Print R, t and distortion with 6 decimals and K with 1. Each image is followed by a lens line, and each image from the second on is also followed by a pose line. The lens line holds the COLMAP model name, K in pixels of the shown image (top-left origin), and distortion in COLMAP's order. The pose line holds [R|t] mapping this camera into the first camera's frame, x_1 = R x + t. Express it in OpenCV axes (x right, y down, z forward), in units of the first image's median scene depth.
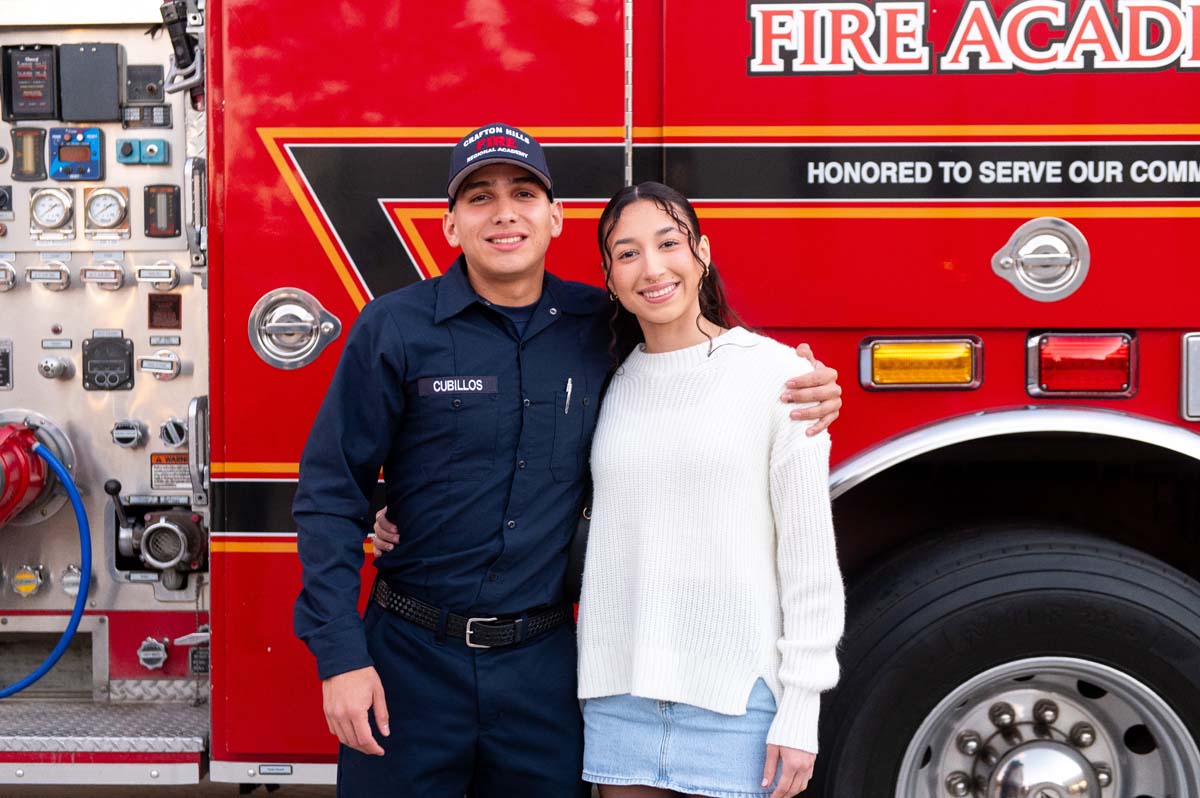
lens RADIAL K [[1921.8, 0, 598.2], [0, 1921.8, 403.5], [0, 0, 1]] dist [0.017923, -0.067285]
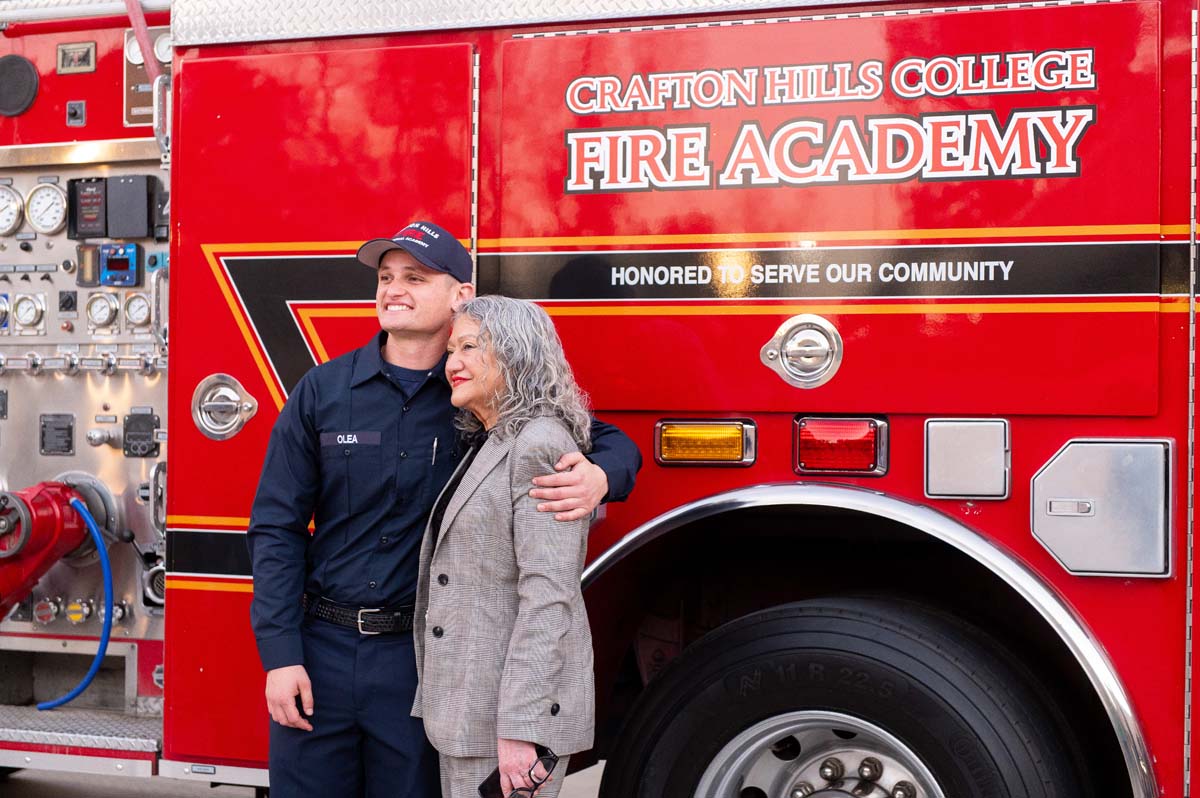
lens RADIAL K [[2178.9, 0, 600.0], [0, 2178.9, 399.0], [0, 0, 1]] dist [0.021242, -0.202393]
pose [[0.942562, 0.007882, -0.333938, 0.536516], [-0.024114, 0.998719, -0.044488, 0.011964], [0.333160, 0.049985, 0.941544, -0.229615]]
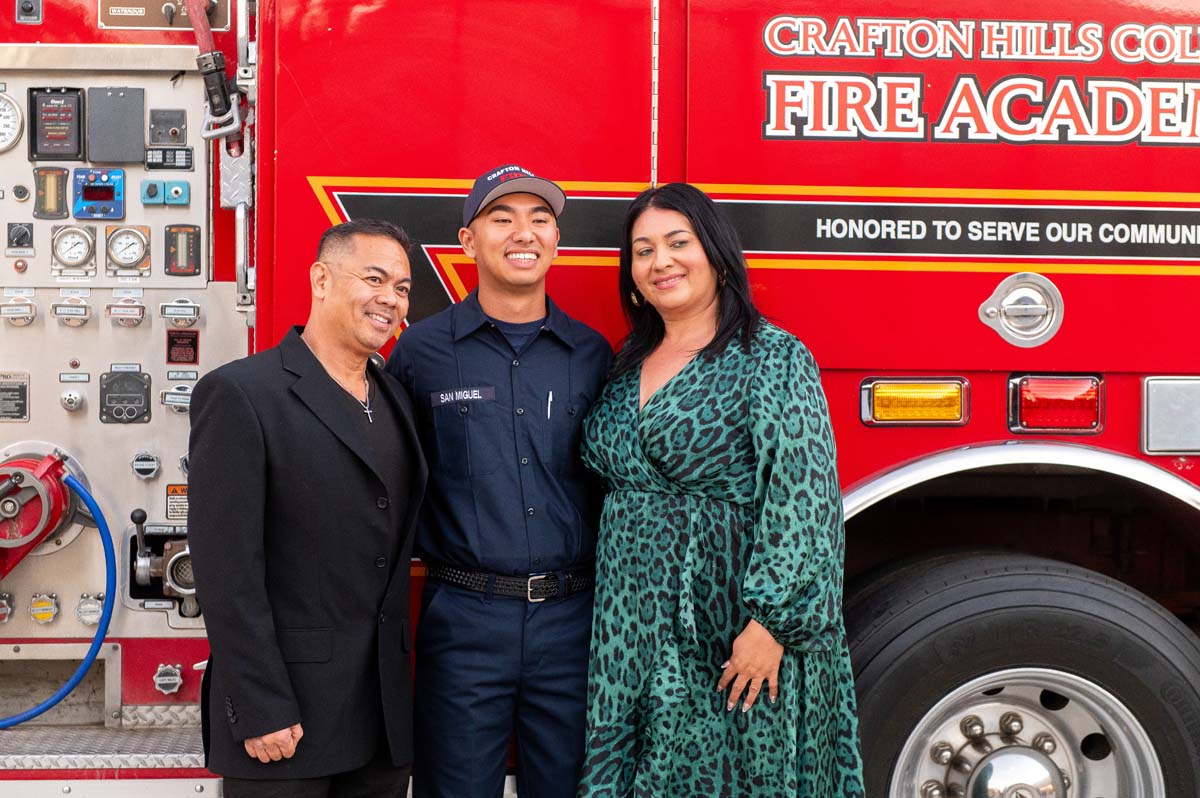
lens RADIAL K [[2317.0, 0, 600.0], [0, 2317.0, 399.0], [0, 0, 1]] dist [0.005598, -0.289518]
pose [[0.990397, 0.007851, 0.138033, -0.194605], [-0.004297, 0.999652, -0.026031, 0.012745], [-0.138189, 0.025188, 0.990086, -0.291977]]
